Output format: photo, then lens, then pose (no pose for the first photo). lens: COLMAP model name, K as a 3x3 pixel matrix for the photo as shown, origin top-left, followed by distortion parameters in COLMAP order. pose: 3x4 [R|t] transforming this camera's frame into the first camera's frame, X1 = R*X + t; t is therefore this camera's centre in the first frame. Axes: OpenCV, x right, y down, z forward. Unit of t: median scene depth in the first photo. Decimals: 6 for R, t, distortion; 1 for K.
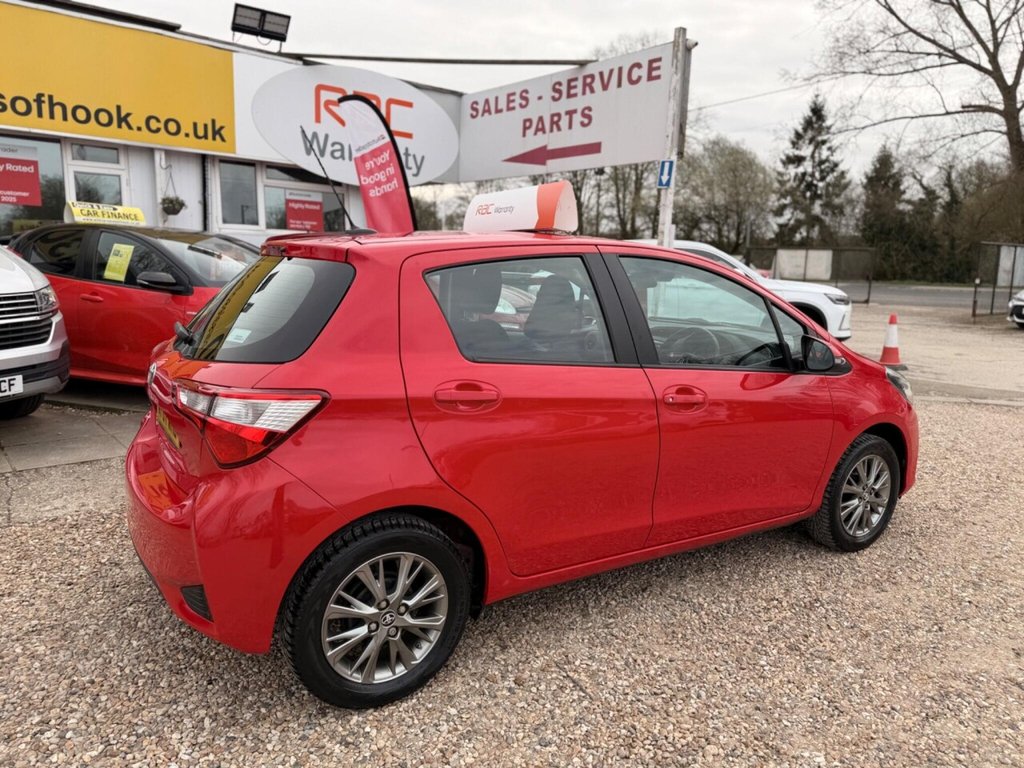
lens RADIAL K [[725.0, 0, 512.5], [0, 725.0, 387.5], [0, 0, 1]] dist [0.018930, -0.028115]
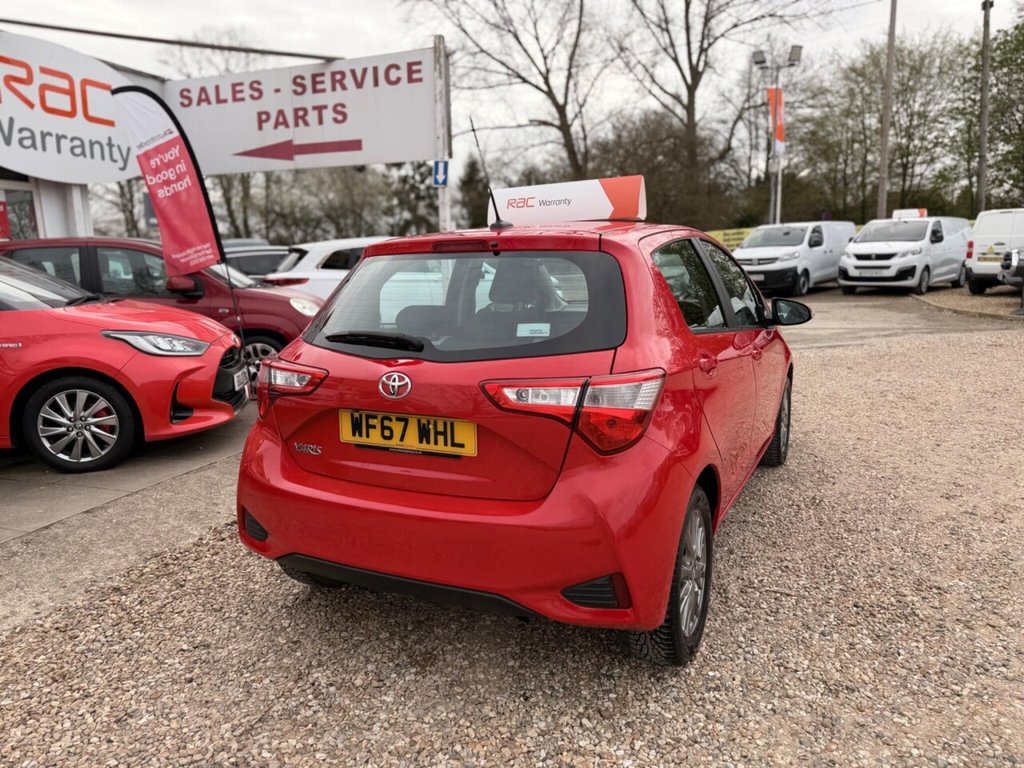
lens RADIAL K [[725.0, 0, 517.7], [0, 725.0, 380.8], [0, 0, 1]] dist [0.018930, -0.028115]
pose [[0.854311, -0.129722, 0.503314, -0.347077], [0.134734, 0.990525, 0.026601, -0.012168], [-0.501996, 0.045088, 0.863694, 0.068113]]
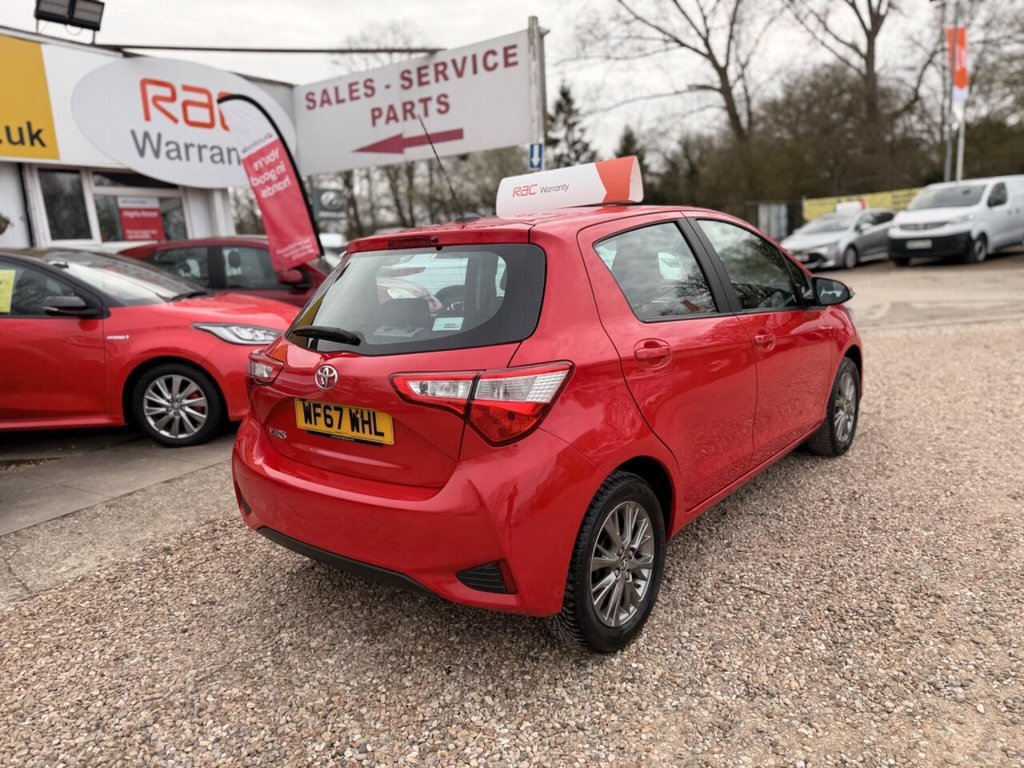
lens RADIAL K [[725.0, 0, 516.4], [0, 725.0, 391.0], [0, 0, 1]] dist [0.018930, -0.028115]
pose [[0.945357, -0.147825, 0.290599, -0.229803], [0.142874, 0.988999, 0.038305, -0.001056], [-0.293065, 0.005307, 0.956078, 0.003547]]
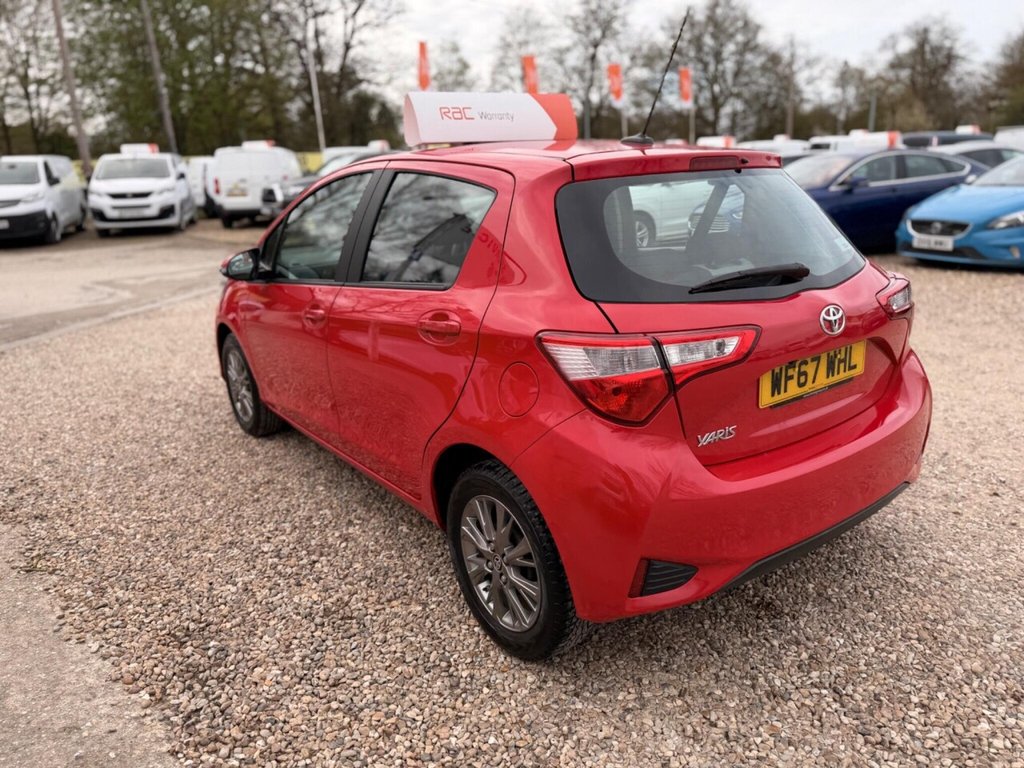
lens RADIAL K [[725.0, 0, 503.4], [0, 725.0, 398.9], [0, 0, 1]] dist [0.018930, -0.028115]
pose [[-0.056804, -0.320447, 0.945562, -0.536763], [0.211921, 0.921639, 0.325071, -0.117878], [-0.975635, 0.218850, 0.015557, 0.583115]]
